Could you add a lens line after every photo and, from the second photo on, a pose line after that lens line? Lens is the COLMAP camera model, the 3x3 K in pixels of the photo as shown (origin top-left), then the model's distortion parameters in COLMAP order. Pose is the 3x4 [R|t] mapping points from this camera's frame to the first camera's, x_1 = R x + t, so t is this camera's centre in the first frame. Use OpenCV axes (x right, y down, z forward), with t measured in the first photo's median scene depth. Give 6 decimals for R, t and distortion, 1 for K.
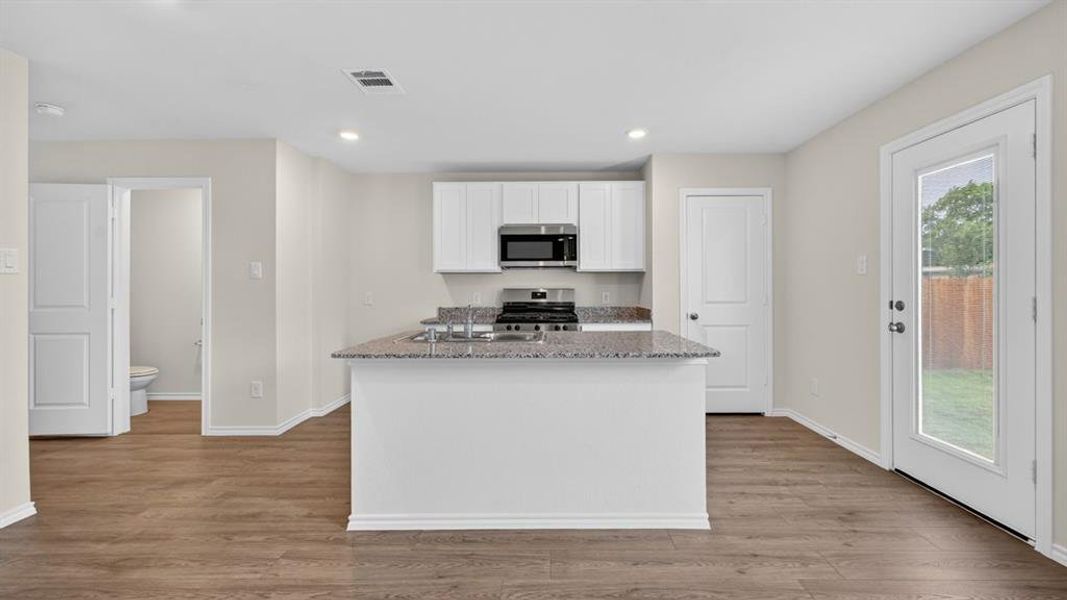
lens RADIAL K [[382.4, 0, 561.8], [0, 382.4, 287.9], [0, 0, 1]] dist [0.000316, 0.000014]
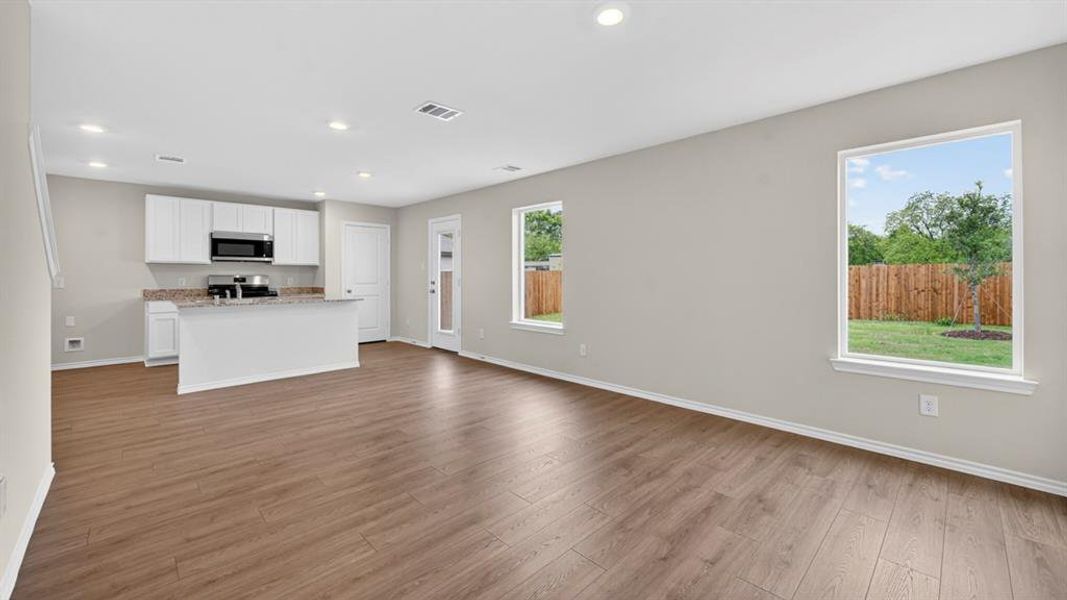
lens RADIAL K [[409.1, 0, 538.5], [0, 409.1, 277.4], [0, 0, 1]] dist [-0.012555, 0.000007]
pose [[0.700301, 0.002255, 0.713844, -0.392913], [-0.004002, 0.999992, 0.000767, 0.003595], [-0.713837, -0.003393, 0.700304, -0.961359]]
